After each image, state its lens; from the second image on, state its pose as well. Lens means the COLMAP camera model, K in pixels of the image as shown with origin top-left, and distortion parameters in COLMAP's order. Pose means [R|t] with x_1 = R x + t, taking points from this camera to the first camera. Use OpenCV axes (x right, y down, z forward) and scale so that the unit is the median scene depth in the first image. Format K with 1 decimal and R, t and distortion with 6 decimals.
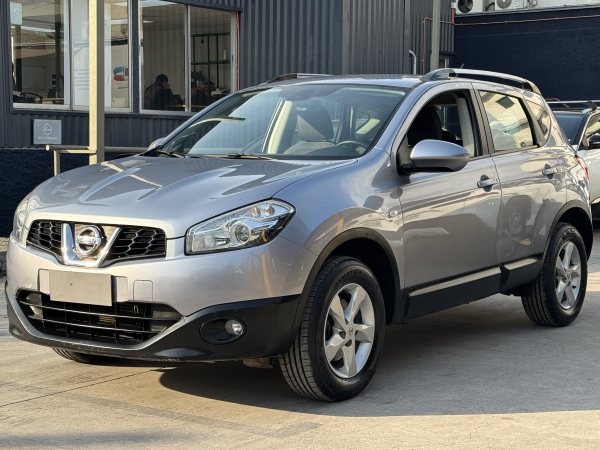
lens RADIAL K [[1203.6, 0, 300.0], [0, 1203.6, 225.0], [0, 0, 1]] dist [0.215200, 0.038820]
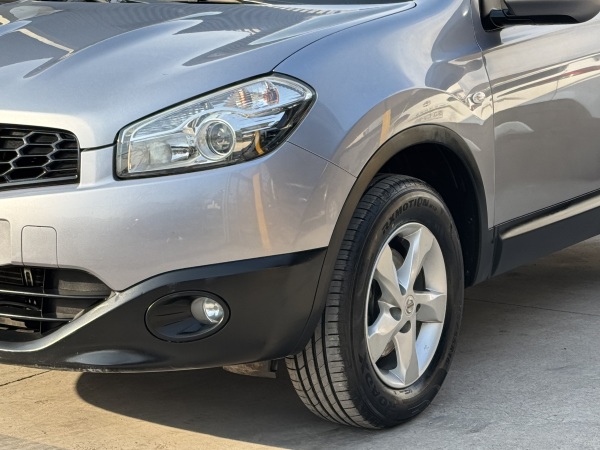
lens RADIAL K [[1495.8, 0, 300.0], [0, 1495.8, 225.0], [0, 0, 1]] dist [0.112270, 0.769393]
pose [[0.999546, -0.011512, 0.027829, -0.030060], [0.009272, 0.996804, 0.079344, -0.007117], [-0.028653, -0.079050, 0.996459, 0.313770]]
